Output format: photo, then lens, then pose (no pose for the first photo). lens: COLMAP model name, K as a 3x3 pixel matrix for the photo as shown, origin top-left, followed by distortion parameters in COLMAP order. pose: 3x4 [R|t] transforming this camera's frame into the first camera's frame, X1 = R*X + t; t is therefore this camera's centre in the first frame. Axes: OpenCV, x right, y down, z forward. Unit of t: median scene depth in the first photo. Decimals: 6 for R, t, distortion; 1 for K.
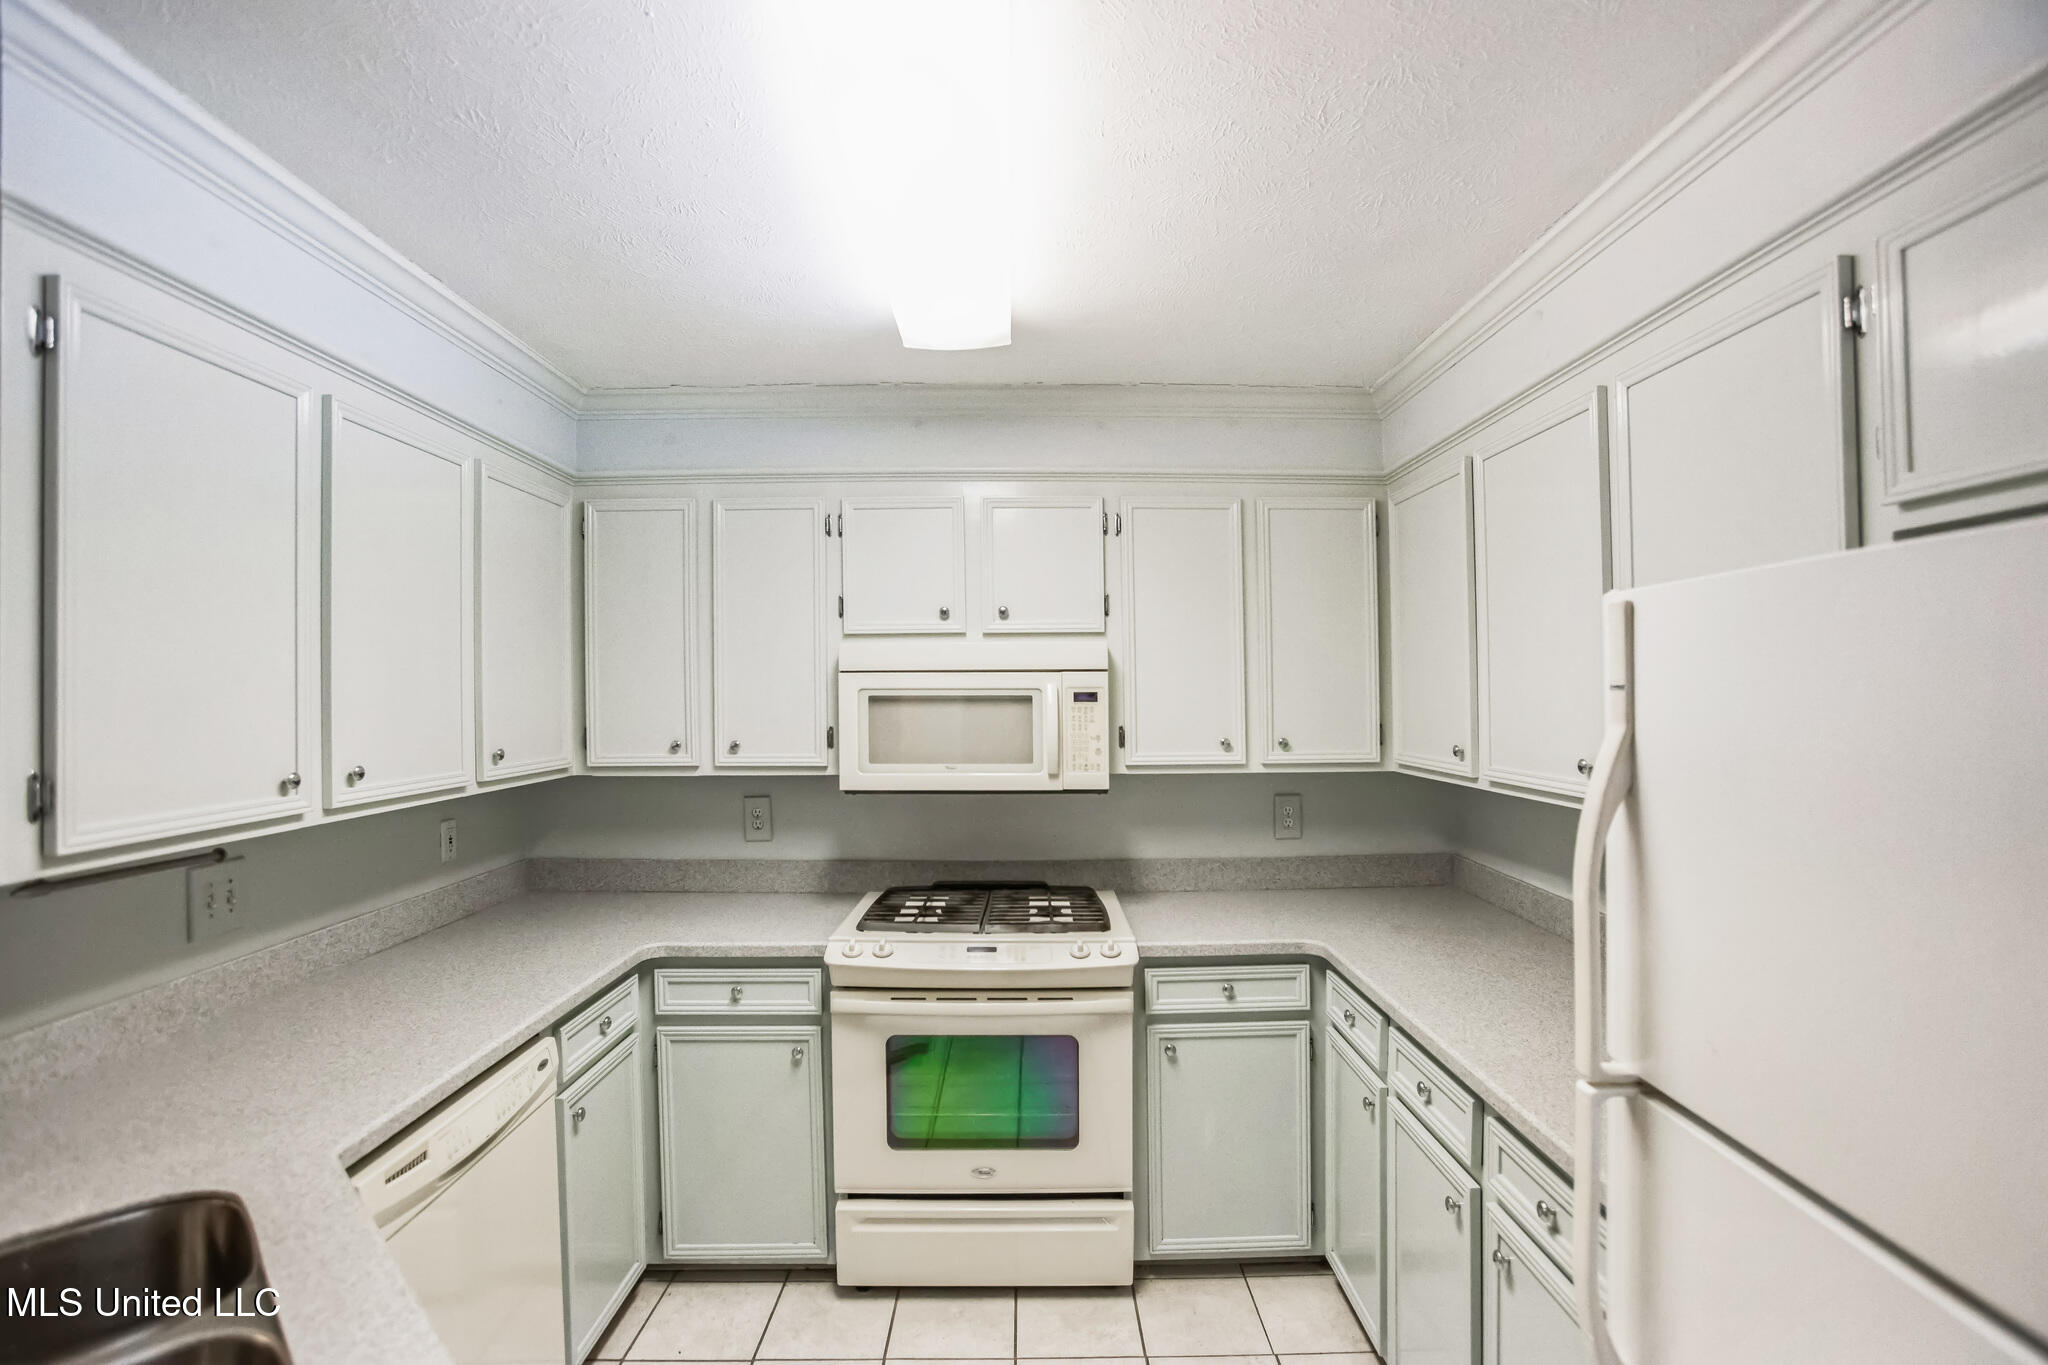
lens RADIAL K [[991.2, 0, 1024.0], [0, 991.2, 682.5], [0, 0, 1]] dist [-0.048408, 0.000112]
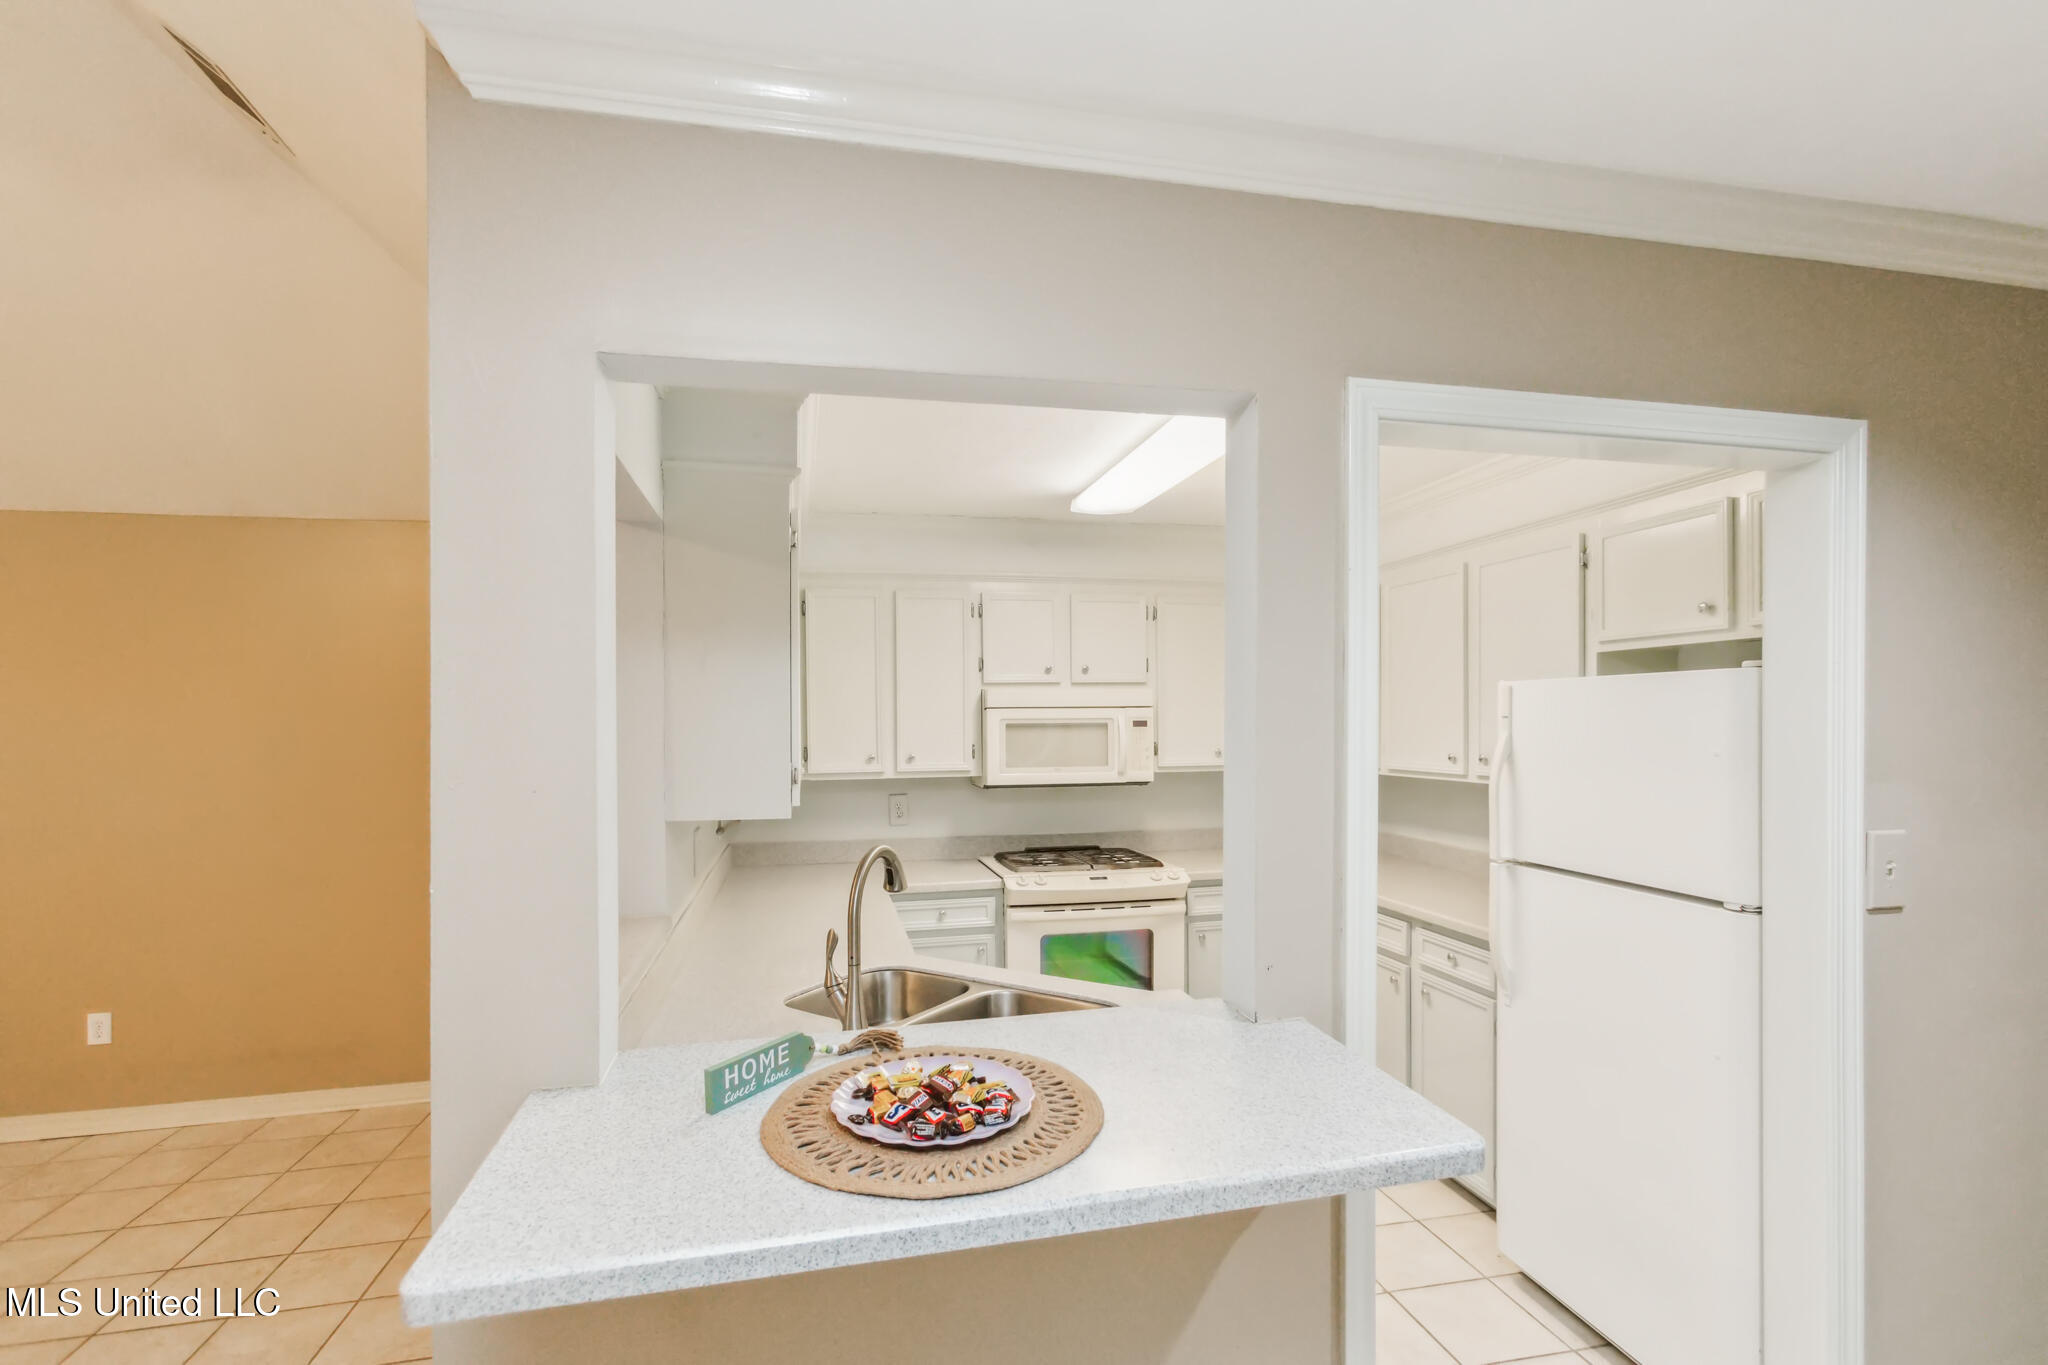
lens RADIAL K [[960.1, 0, 1032.0], [0, 960.1, 735.9], [0, 0, 1]] dist [0.000261, -0.000254]
pose [[0.977676, -0.007941, 0.209970, -0.433175], [0.002661, 0.999673, 0.025418, -0.005510], [-0.210103, -0.024292, 0.977377, -0.470627]]
